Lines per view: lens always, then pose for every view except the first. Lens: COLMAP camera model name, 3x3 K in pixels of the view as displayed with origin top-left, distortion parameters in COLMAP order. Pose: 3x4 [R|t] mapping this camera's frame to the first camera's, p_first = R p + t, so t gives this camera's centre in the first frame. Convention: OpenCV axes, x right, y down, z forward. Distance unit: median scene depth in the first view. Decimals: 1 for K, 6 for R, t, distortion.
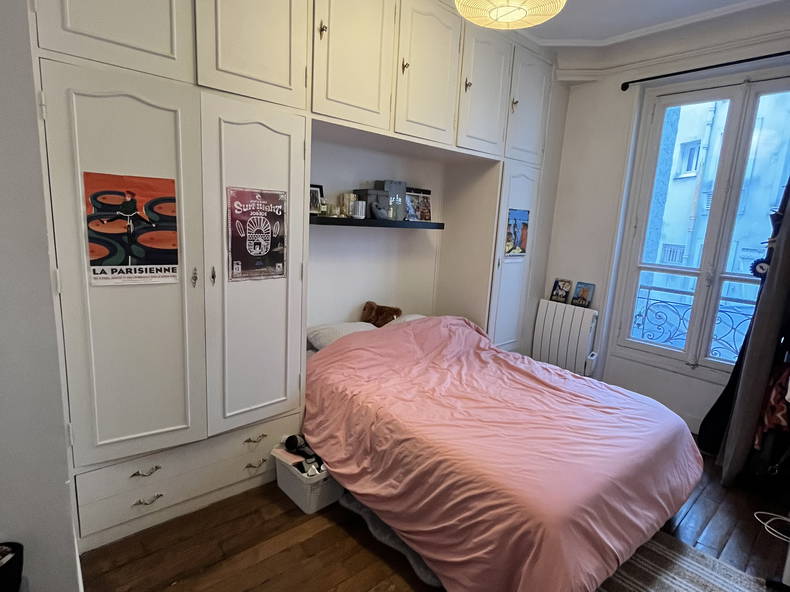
lens RADIAL K [[422.9, 0, 396.9], [0, 422.9, 297.0], [0, 0, 1]] dist [-0.004306, 0.000019]
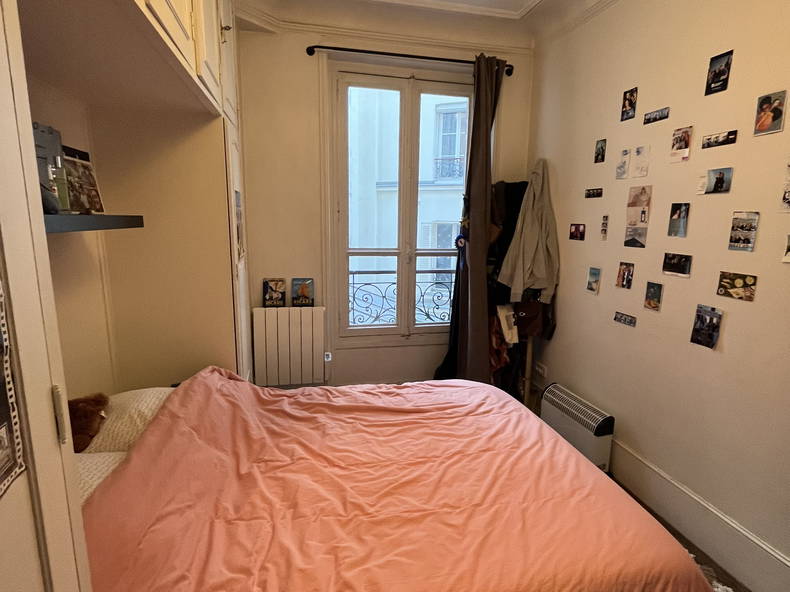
lens RADIAL K [[422.9, 0, 396.9], [0, 422.9, 297.0], [0, 0, 1]] dist [-0.004306, 0.000019]
pose [[0.472607, -0.205347, 0.857015, -0.251732], [0.170413, 0.975414, 0.139741, -0.101594], [-0.864640, 0.080004, 0.495981, 0.497008]]
